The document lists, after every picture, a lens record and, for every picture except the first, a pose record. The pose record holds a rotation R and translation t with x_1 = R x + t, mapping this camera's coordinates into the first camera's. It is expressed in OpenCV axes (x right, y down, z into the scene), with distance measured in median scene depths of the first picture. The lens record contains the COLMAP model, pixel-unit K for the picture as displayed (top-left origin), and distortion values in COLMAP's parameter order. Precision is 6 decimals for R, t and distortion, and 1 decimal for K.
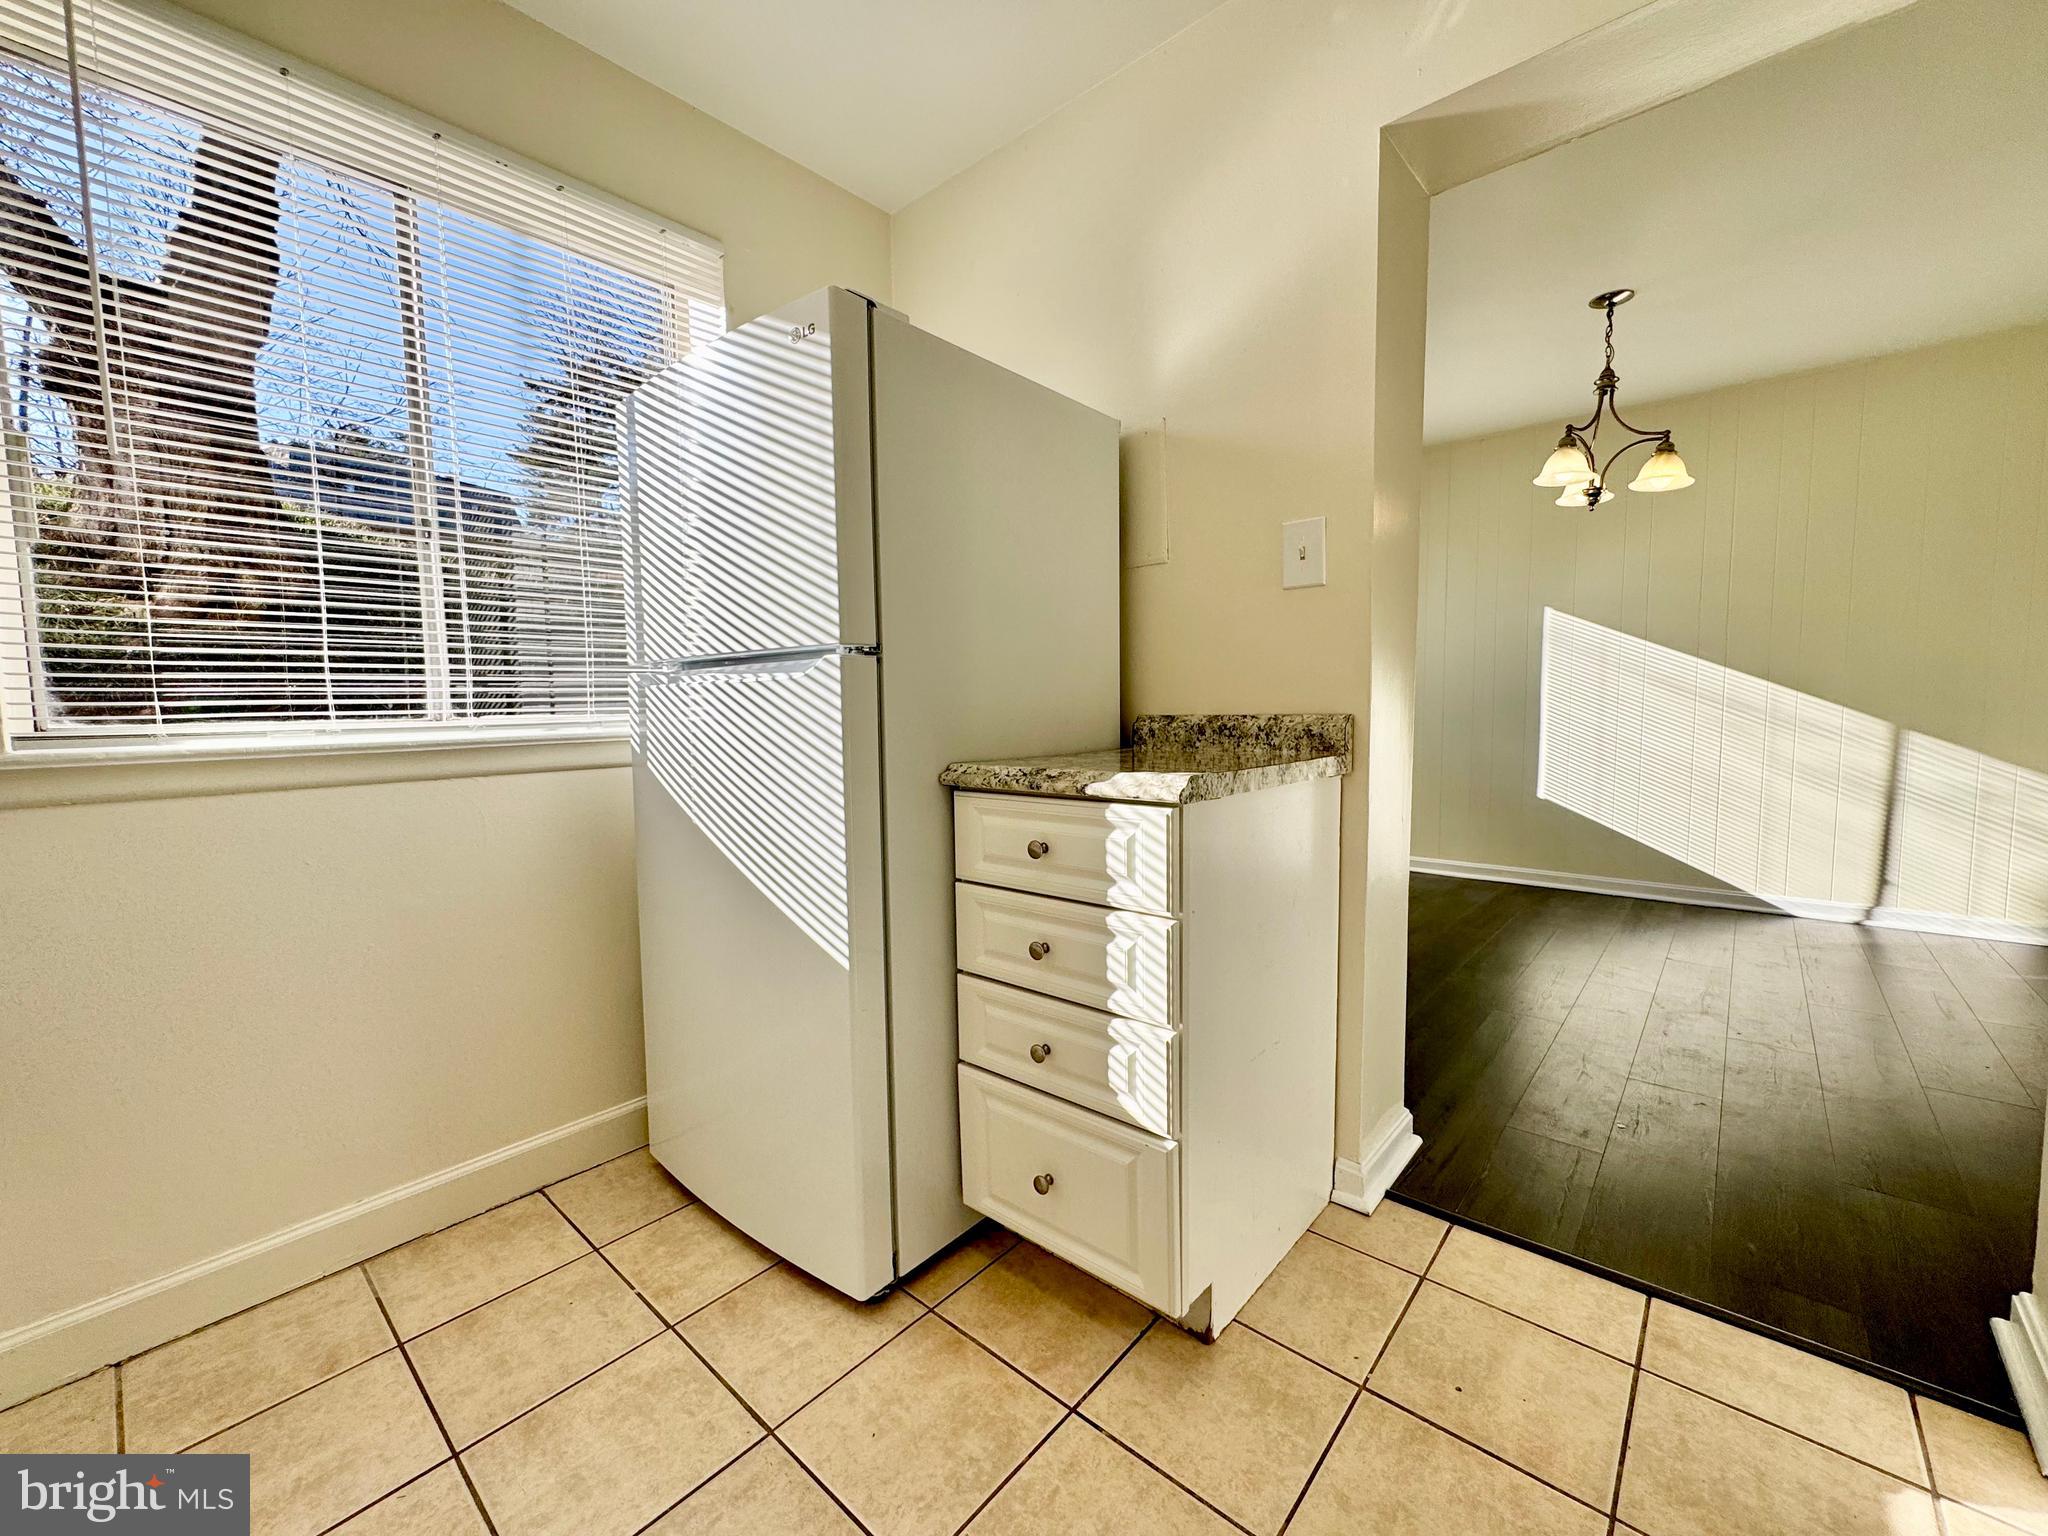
lens RADIAL K [[818.7, 0, 1031.0], [0, 818.7, 751.2], [0, 0, 1]] dist [-0.003819, 0.001005]
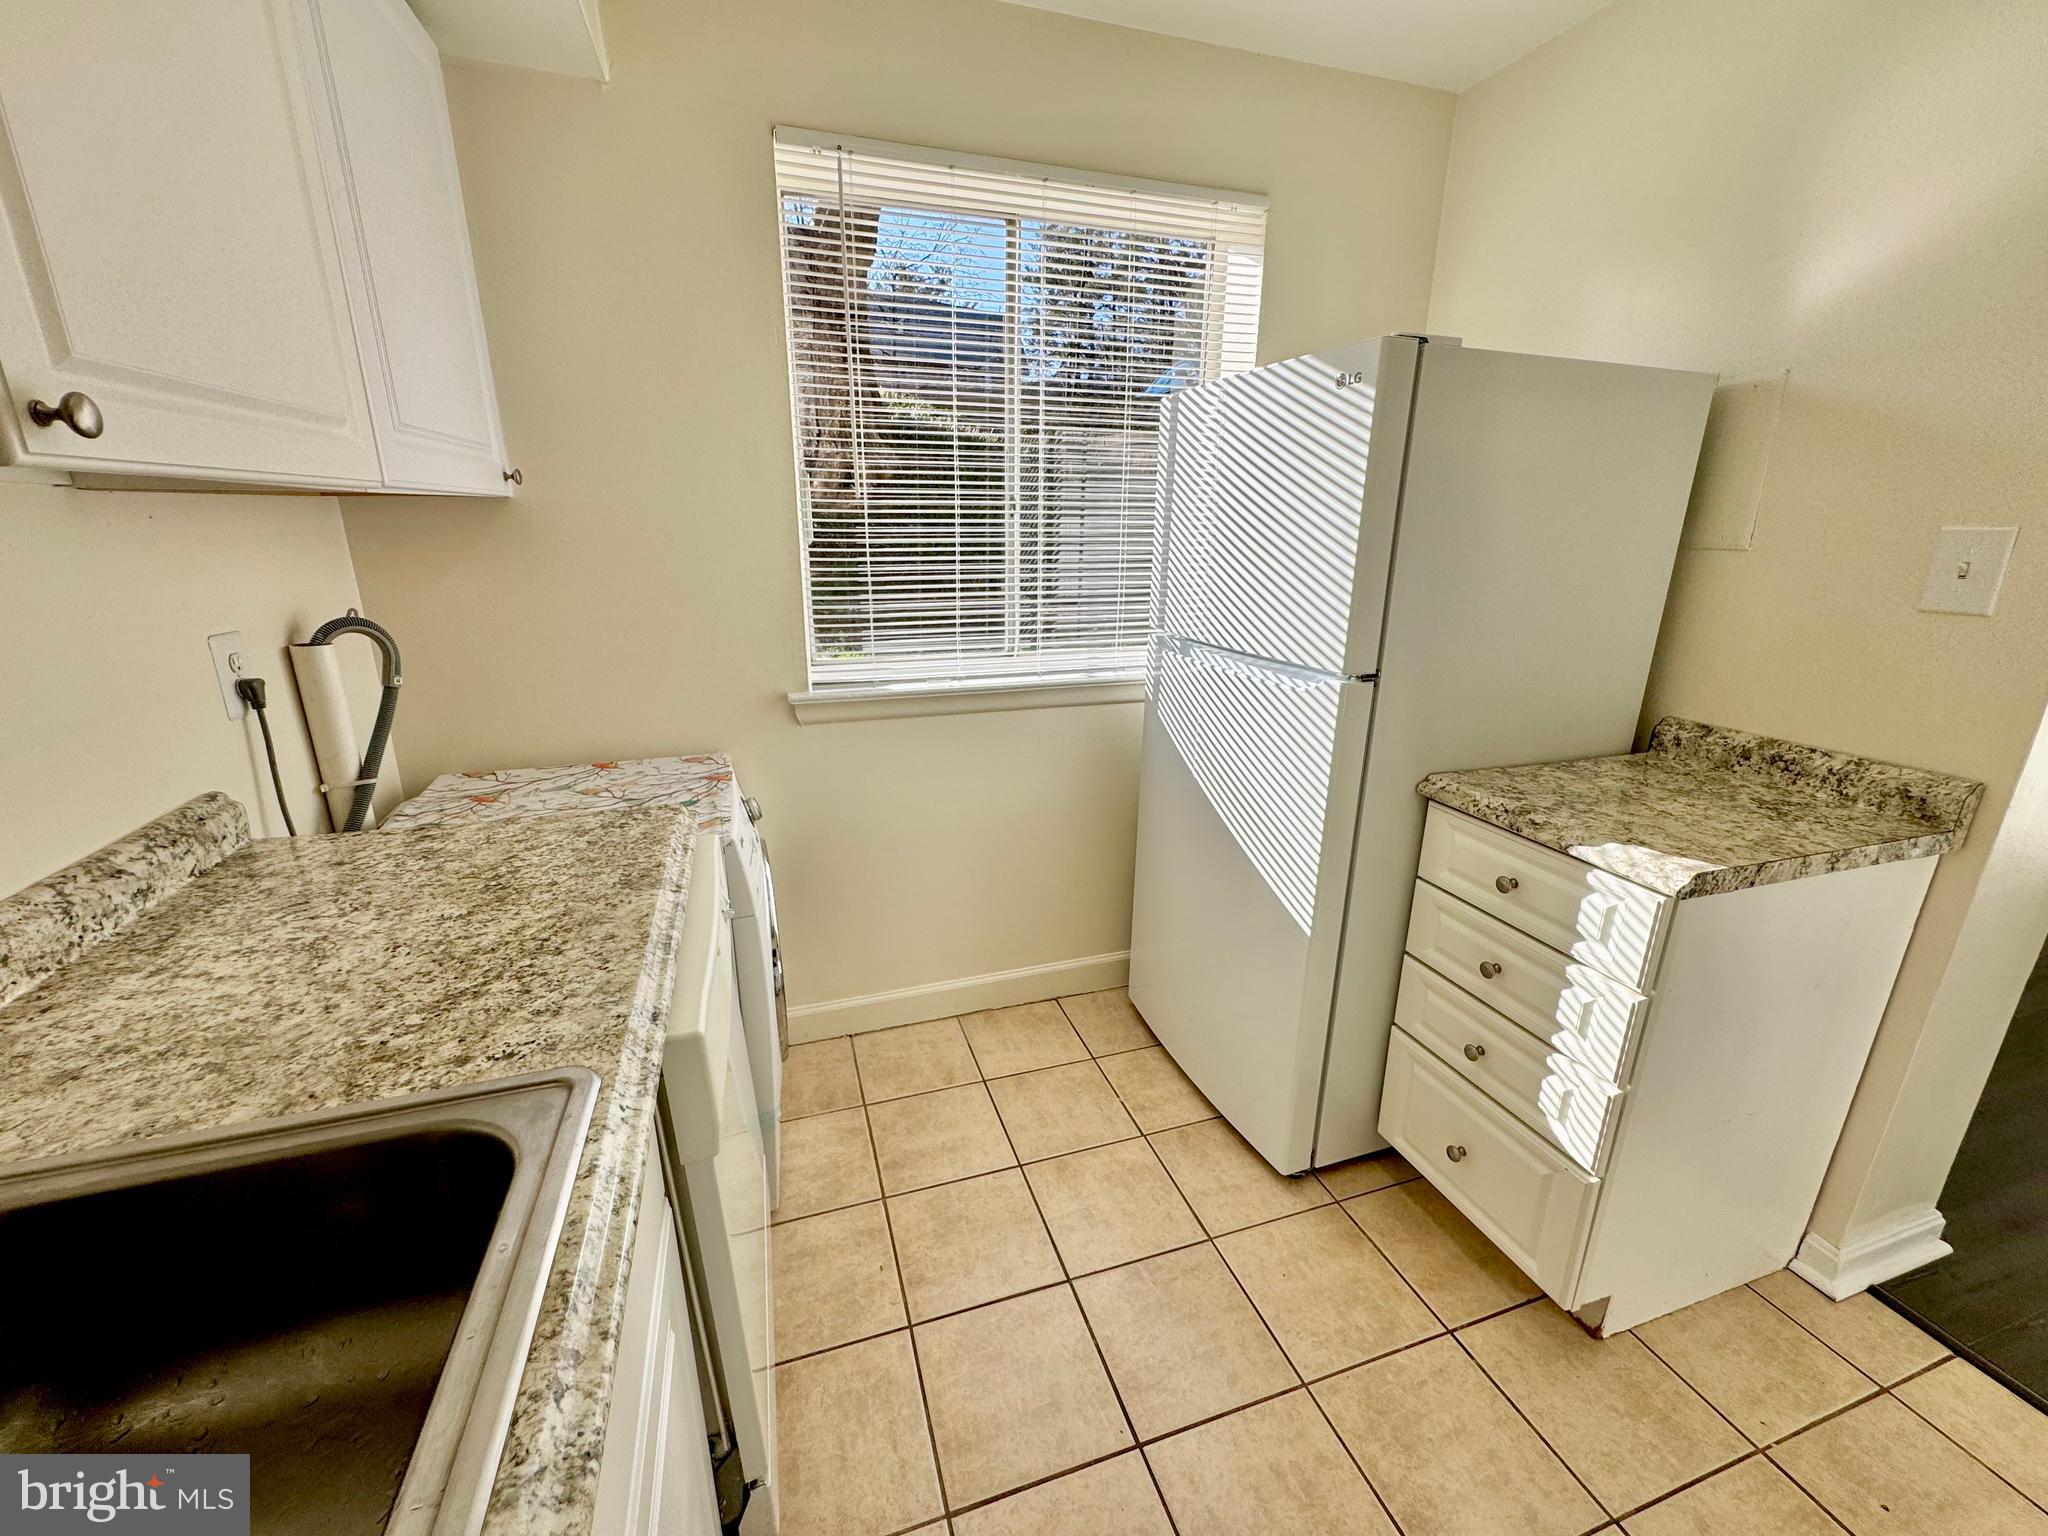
lens RADIAL K [[818.7, 0, 1038.4], [0, 818.7, 770.9], [0, 0, 1]] dist [-0.003819, 0.001005]
pose [[0.860835, 0.168217, -0.480278, -0.026856], [-0.058111, 0.970106, 0.235623, -0.213235], [0.505556, -0.174923, 0.844876, -0.160589]]
